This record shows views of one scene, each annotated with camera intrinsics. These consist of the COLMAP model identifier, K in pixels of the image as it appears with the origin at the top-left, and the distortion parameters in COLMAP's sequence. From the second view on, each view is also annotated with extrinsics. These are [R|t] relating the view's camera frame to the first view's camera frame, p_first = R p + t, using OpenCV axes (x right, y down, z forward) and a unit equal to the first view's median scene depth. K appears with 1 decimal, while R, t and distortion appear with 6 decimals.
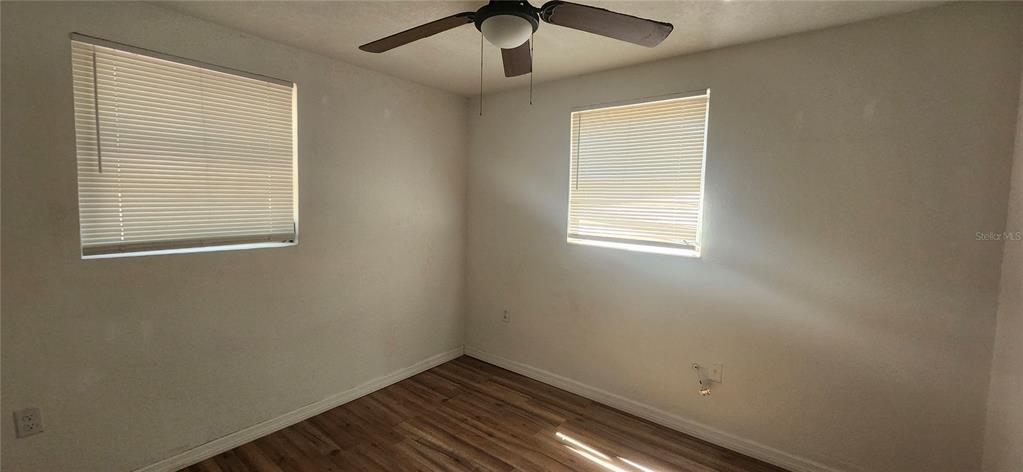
lens RADIAL K [[410.7, 0, 511.8], [0, 410.7, 229.3], [0, 0, 1]] dist [-0.000197, -0.000023]
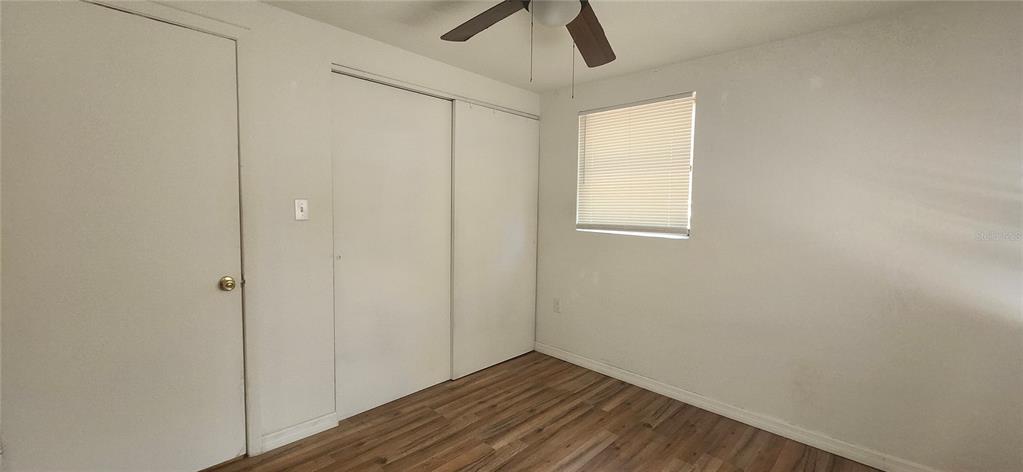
lens RADIAL K [[410.7, 0, 511.8], [0, 410.7, 229.3], [0, 0, 1]] dist [-0.000197, -0.000023]
pose [[-0.086121, 0.053992, -0.994821, 0.681783], [-0.093122, 0.993723, 0.061994, -0.017493], [0.991923, 0.097978, -0.080553, 0.683005]]
